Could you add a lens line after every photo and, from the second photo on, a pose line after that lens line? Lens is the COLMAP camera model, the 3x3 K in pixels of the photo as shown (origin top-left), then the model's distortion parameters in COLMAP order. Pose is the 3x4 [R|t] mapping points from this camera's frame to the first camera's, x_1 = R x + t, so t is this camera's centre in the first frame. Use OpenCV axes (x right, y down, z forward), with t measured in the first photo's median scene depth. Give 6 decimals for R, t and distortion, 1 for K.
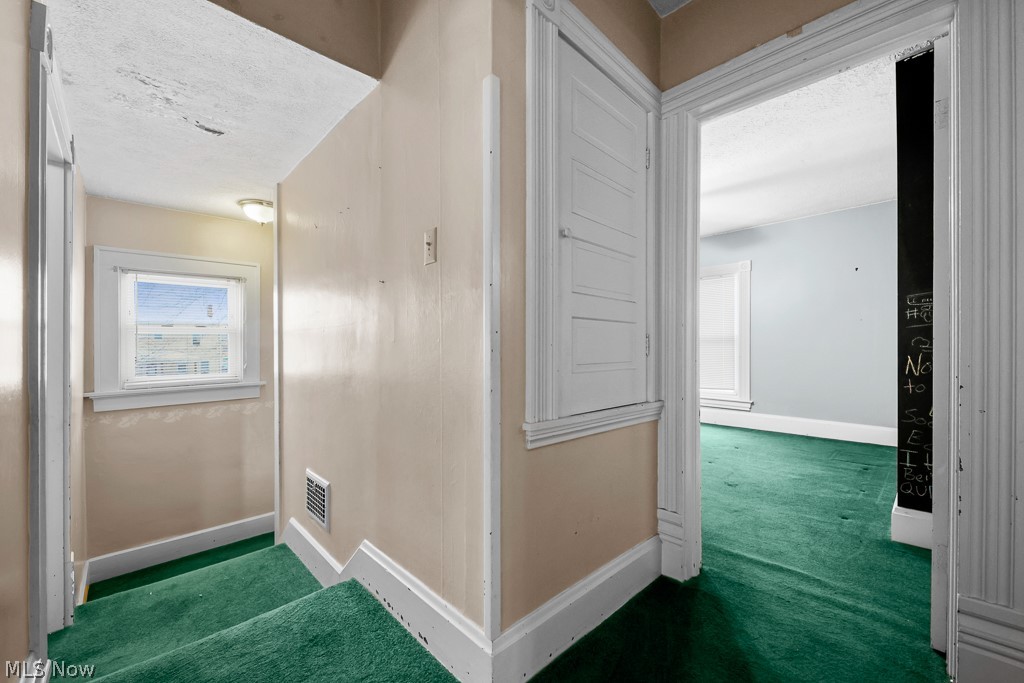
lens RADIAL K [[406.7, 0, 510.9], [0, 406.7, 347.3], [0, 0, 1]] dist [0.007610, -0.003209]
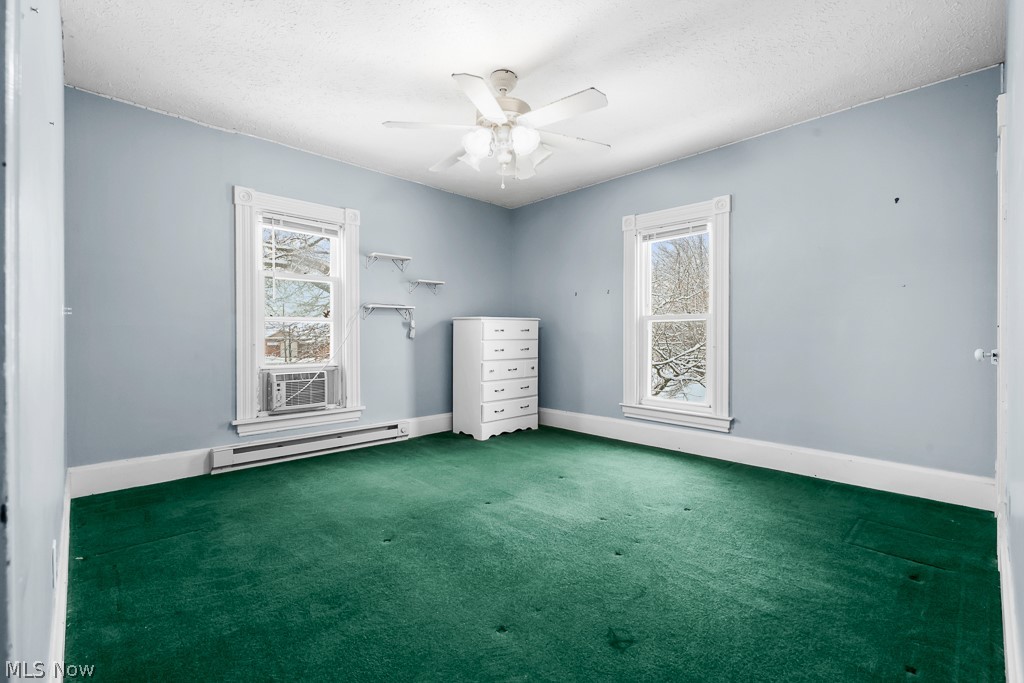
lens RADIAL K [[449.5, 0, 512.9], [0, 449.5, 337.5], [0, 0, 1]] dist [0.000236, -0.000051]
pose [[0.999998, 0.002043, 0.000426, 0.304872], [-0.002048, 0.999935, 0.011245, -0.001773], [-0.000403, -0.011245, 0.999937, 0.367197]]
